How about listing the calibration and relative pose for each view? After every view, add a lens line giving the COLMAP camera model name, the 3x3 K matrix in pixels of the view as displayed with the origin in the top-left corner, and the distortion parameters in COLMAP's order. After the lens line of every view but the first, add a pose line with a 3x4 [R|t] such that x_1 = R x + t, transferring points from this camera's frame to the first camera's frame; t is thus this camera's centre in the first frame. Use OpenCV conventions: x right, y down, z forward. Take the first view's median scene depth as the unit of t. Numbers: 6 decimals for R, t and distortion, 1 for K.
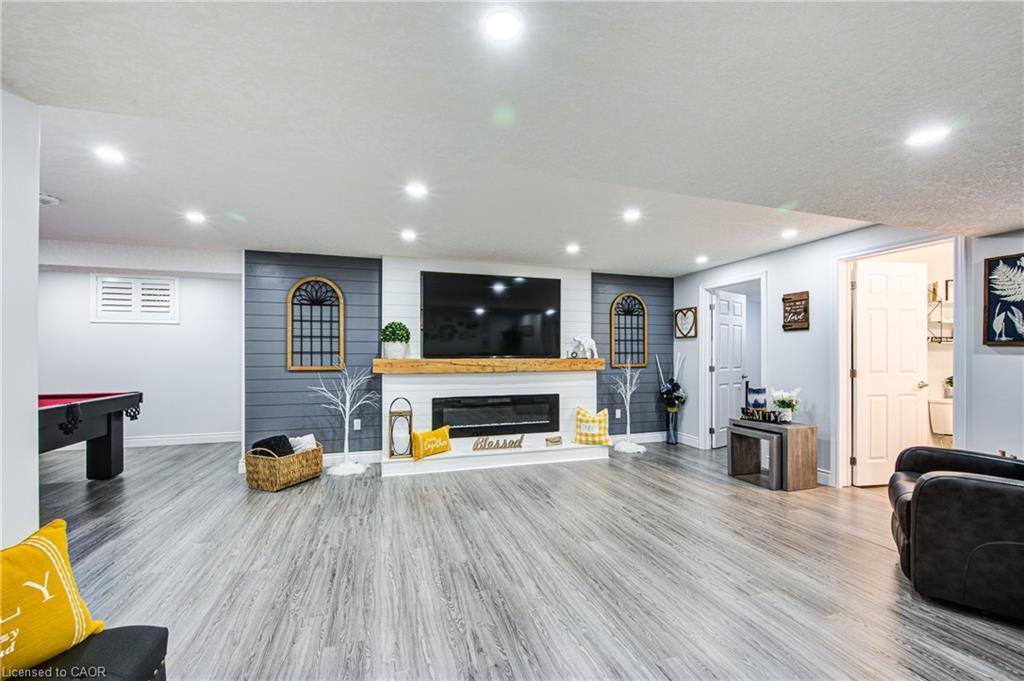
lens RADIAL K [[403.0, 0, 507.0], [0, 403.0, 347.7], [0, 0, 1]] dist [-0.003332, -0.000665]
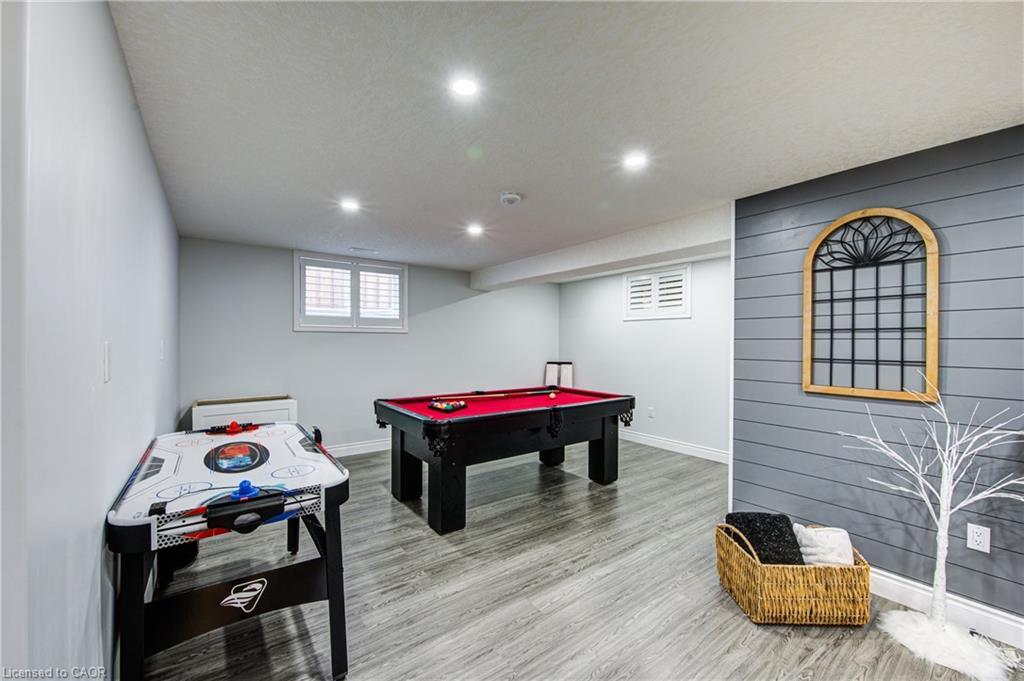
lens RADIAL K [[403.0, 0, 507.0], [0, 403.0, 347.7], [0, 0, 1]] dist [-0.003332, -0.000665]
pose [[0.330814, 0.016386, -0.943554, -0.151256], [0.009646, 0.999738, 0.020744, -0.019993], [0.943647, -0.015964, 0.330569, 0.421860]]
